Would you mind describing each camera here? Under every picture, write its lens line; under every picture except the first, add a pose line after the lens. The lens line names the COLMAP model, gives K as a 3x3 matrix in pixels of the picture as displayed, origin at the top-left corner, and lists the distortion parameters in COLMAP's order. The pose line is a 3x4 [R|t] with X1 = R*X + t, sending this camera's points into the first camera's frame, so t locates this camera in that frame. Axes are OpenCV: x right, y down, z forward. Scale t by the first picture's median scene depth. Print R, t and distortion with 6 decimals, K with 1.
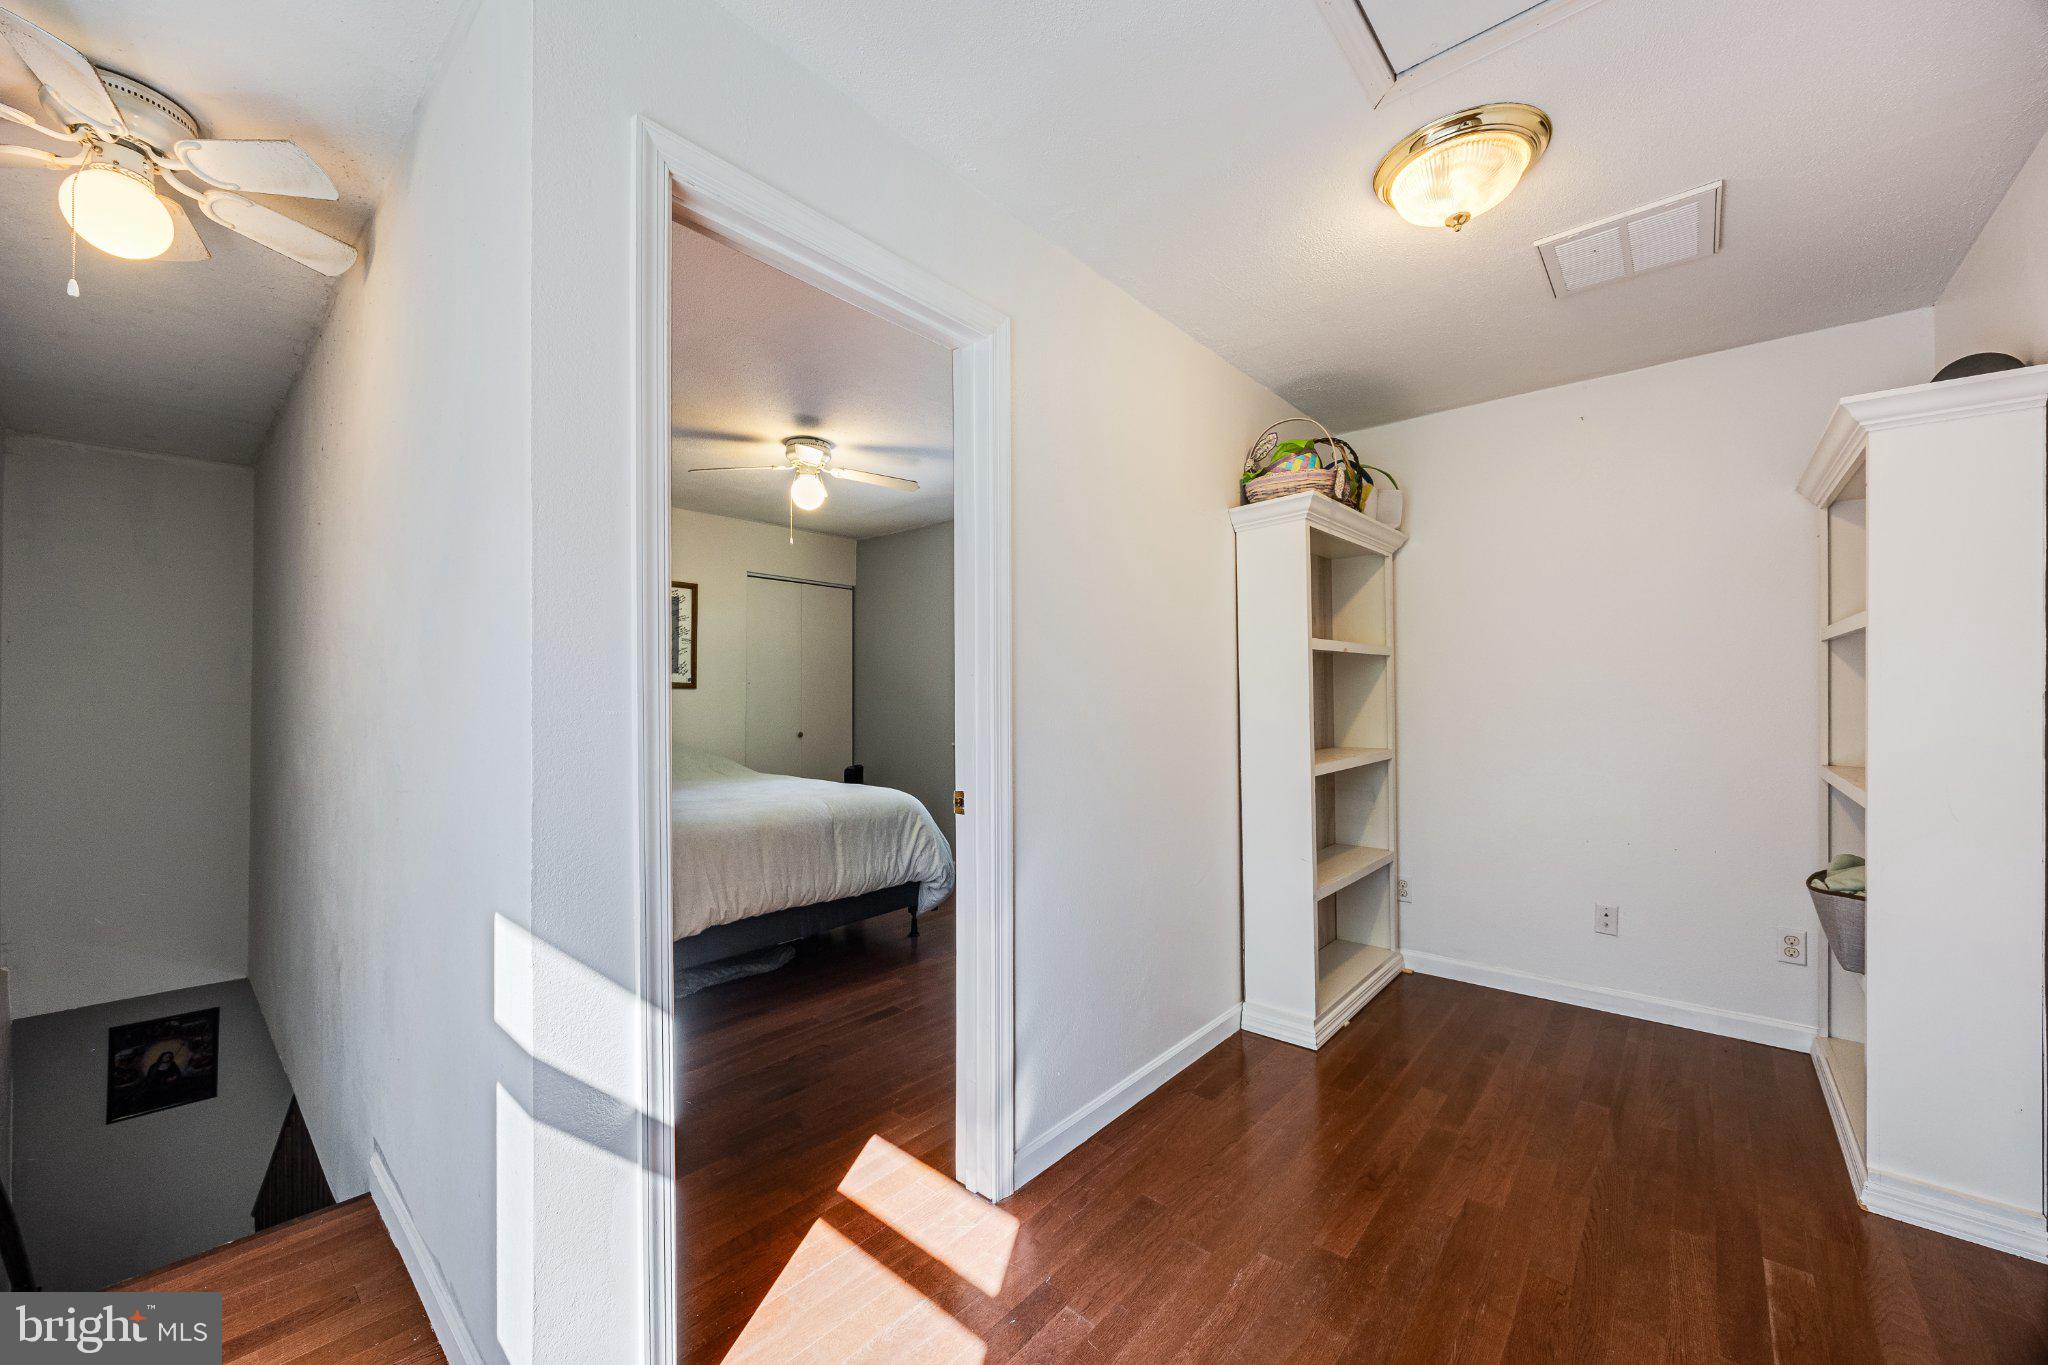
lens RADIAL K [[771.8, 0, 1024.4], [0, 771.8, 686.3], [0, 0, 1]] dist [-0.000474, -0.000003]
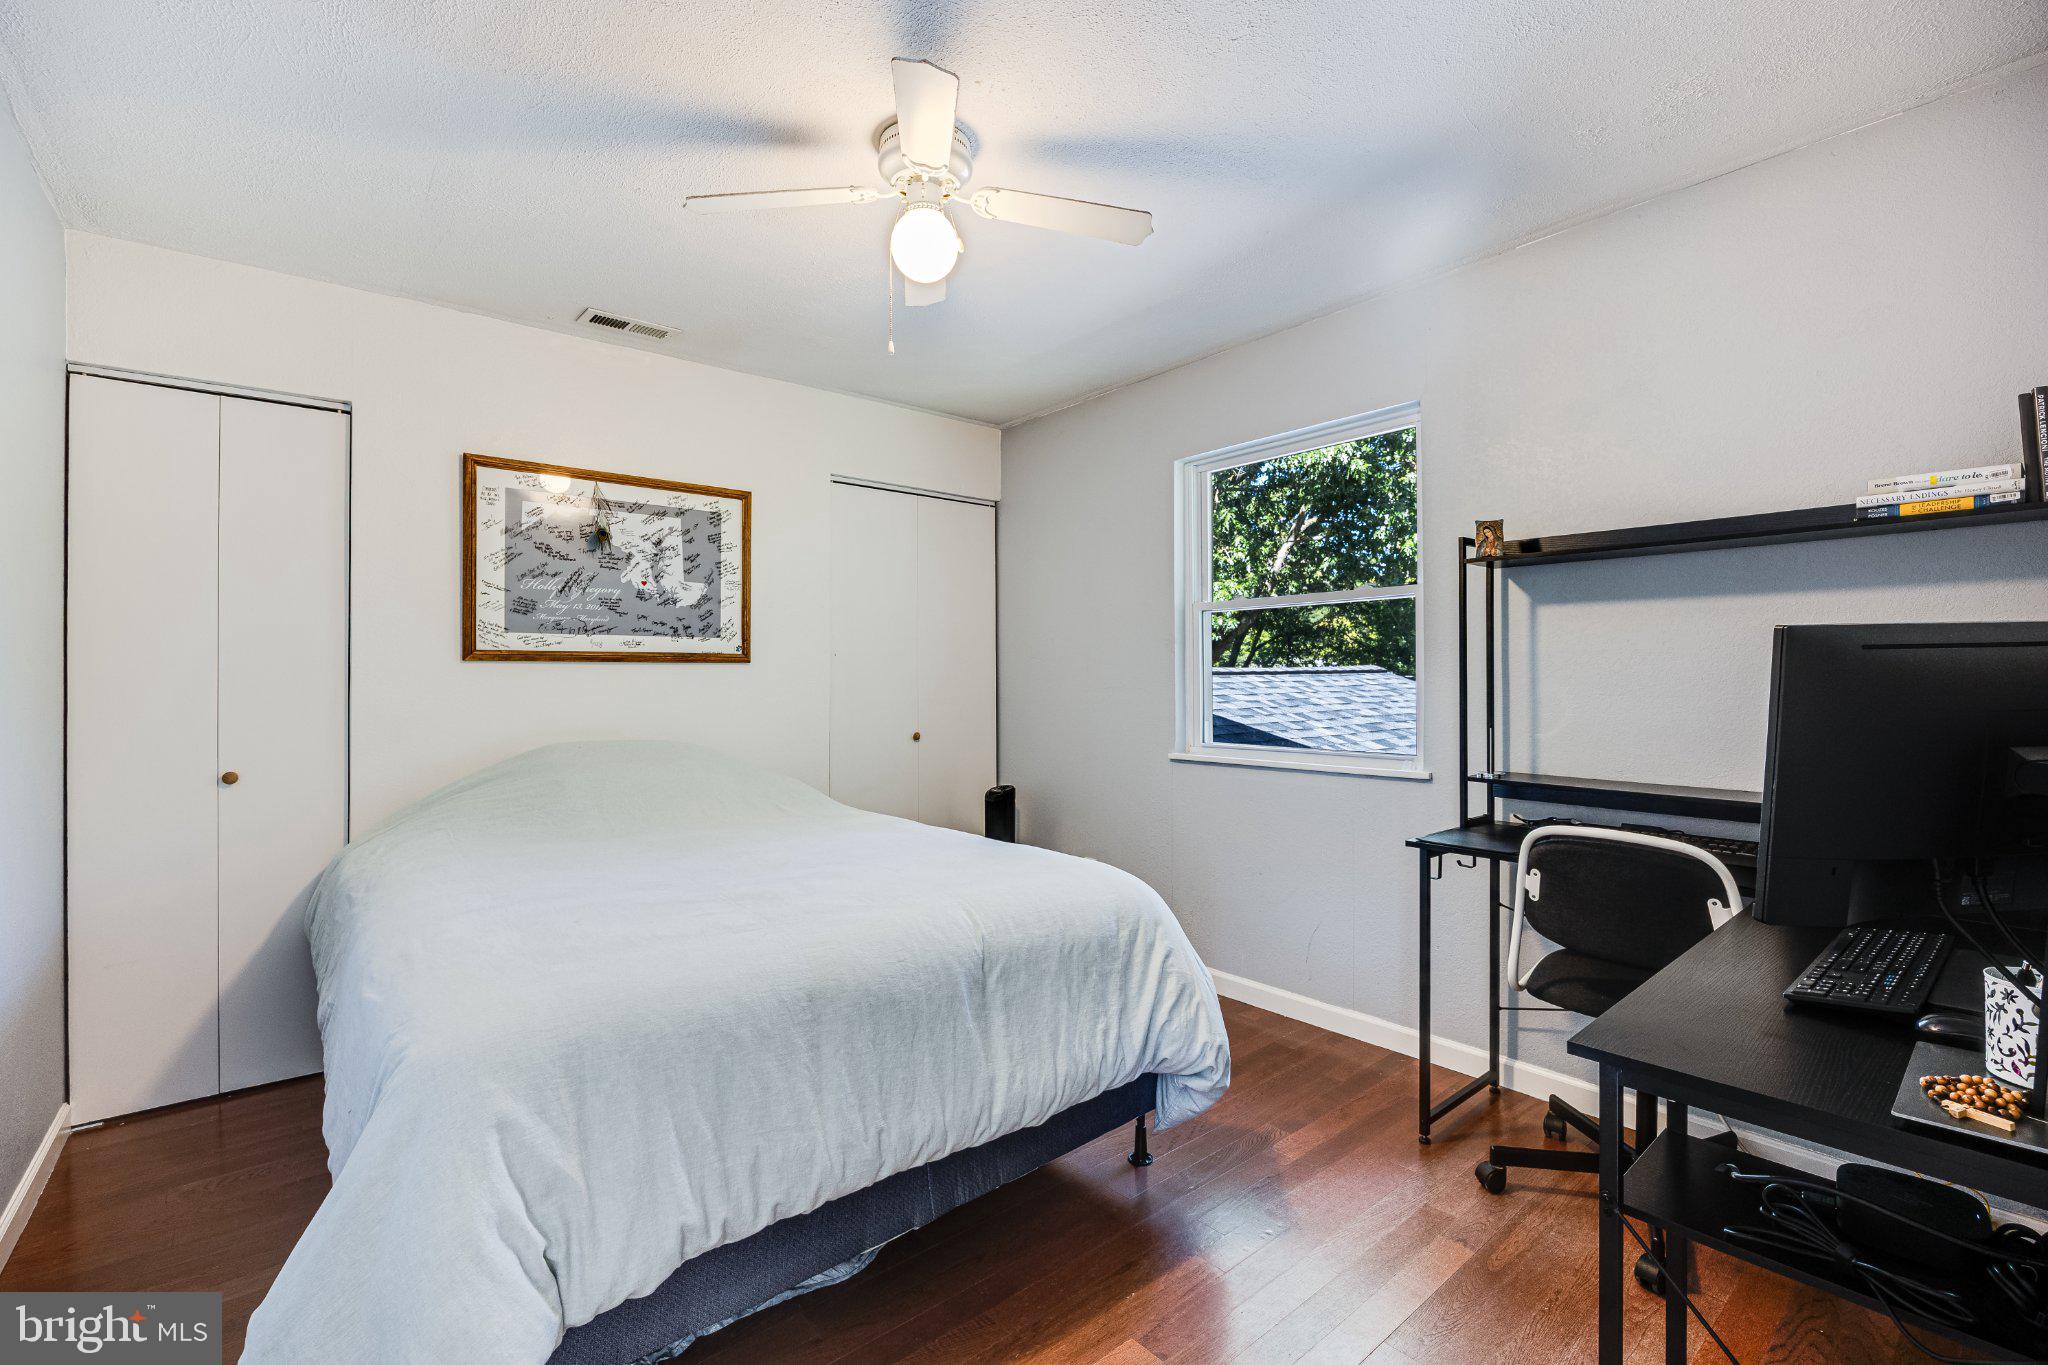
lens RADIAL K [[900.7, 0, 1026.4], [0, 900.7, 679.8], [0, 0, 1]] dist [0.000665, 0.000008]
pose [[0.986469, -0.002455, -0.163928, -0.132560], [0.004585, 0.999910, 0.012617, 0.011638], [0.163882, -0.013198, 0.986392, 0.474867]]
